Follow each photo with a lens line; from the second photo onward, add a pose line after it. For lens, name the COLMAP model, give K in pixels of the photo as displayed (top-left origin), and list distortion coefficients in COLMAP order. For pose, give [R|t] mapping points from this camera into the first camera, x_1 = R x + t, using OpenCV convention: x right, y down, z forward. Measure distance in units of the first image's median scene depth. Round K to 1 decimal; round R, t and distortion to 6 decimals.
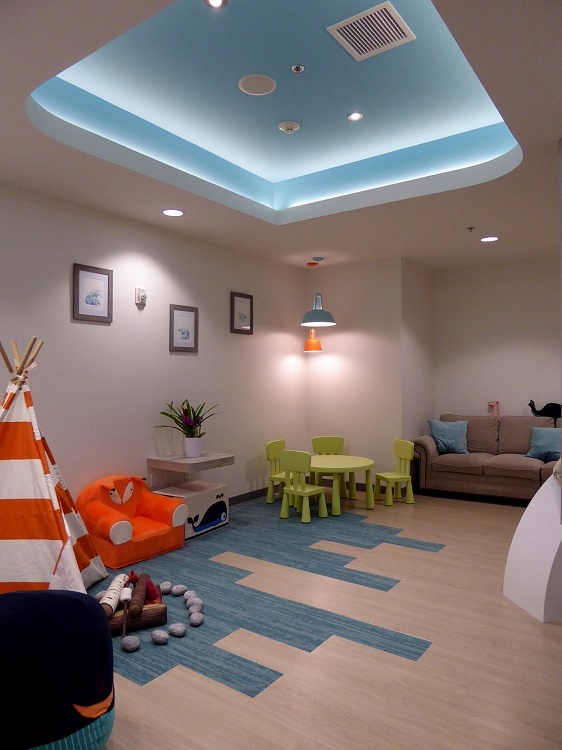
lens RADIAL K [[530.1, 0, 277.2], [0, 530.1, 375.2], [0, 0, 1]] dist [-0.036166, 0.011948]
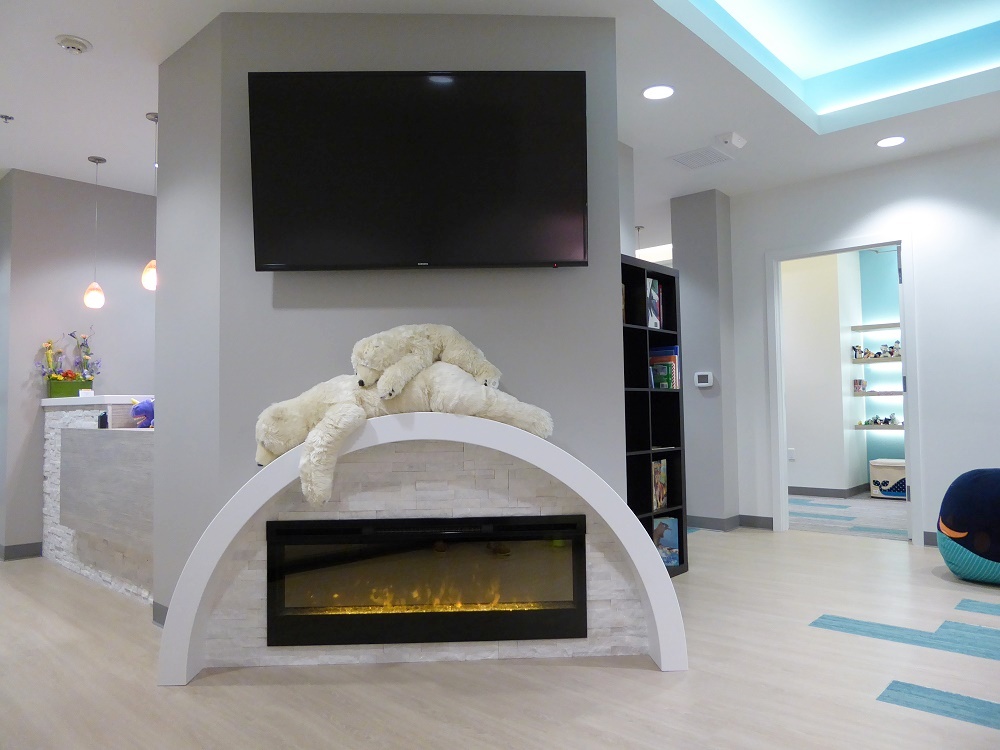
lens RADIAL K [[703.6, 0, 500.0], [0, 703.6, 375.0], [0, 0, 1]] dist [-0.031181, -0.002056]
pose [[-0.993667, 0.028336, 0.108737, 0.372684], [0.024676, 0.999088, -0.034860, 0.069042], [-0.109626, -0.031956, -0.993459, 1.242091]]
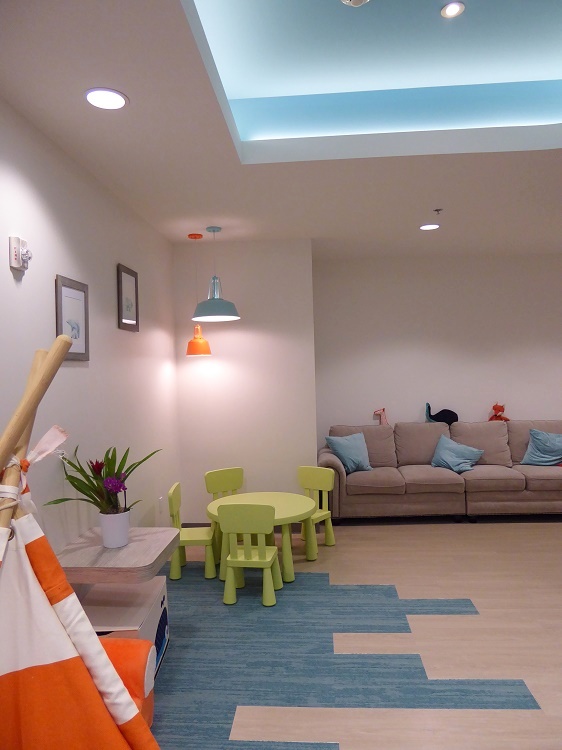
lens RADIAL K [[530.1, 0, 277.2], [0, 530.1, 375.2], [0, 0, 1]] dist [-0.036166, 0.011948]
pose [[0.847390, -0.027955, 0.530235, -0.301891], [0.024756, 0.999607, 0.013137, -0.031938], [-0.530394, 0.001995, 0.847749, 0.417332]]
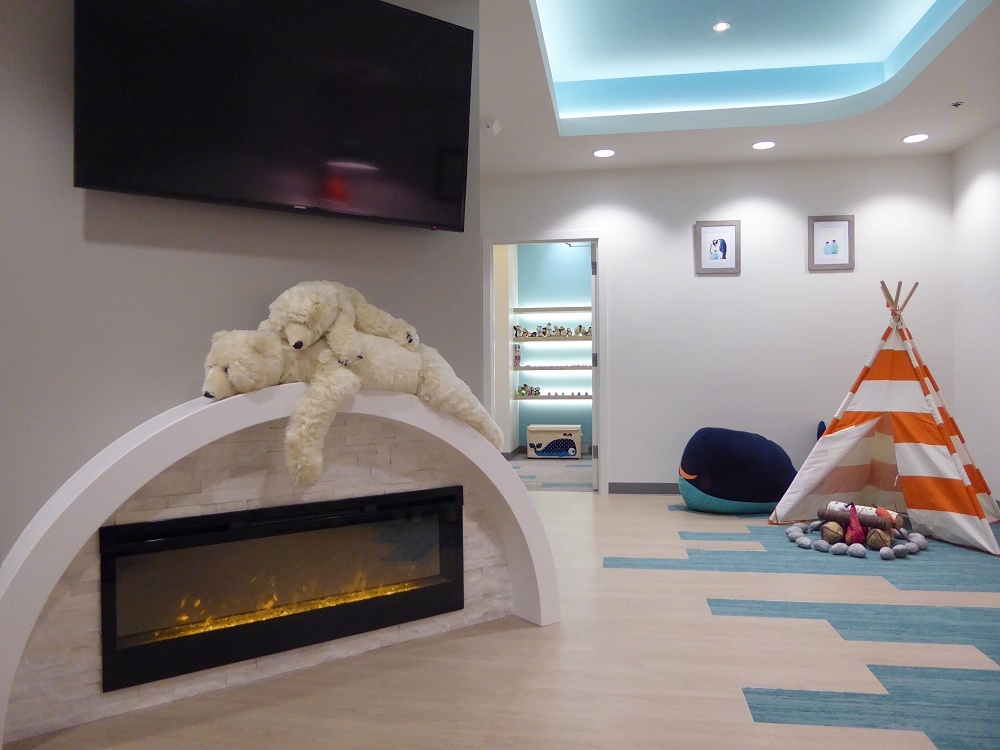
lens RADIAL K [[706.9, 0, 499.1], [0, 706.9, 370.8], [0, 0, 1]] dist [-0.036166, 0.011948]
pose [[-0.889453, 0.014553, -0.456795, 0.604853], [0.012234, 0.999893, 0.008035, 0.068254], [0.456863, 0.001558, -0.889536, 1.179029]]
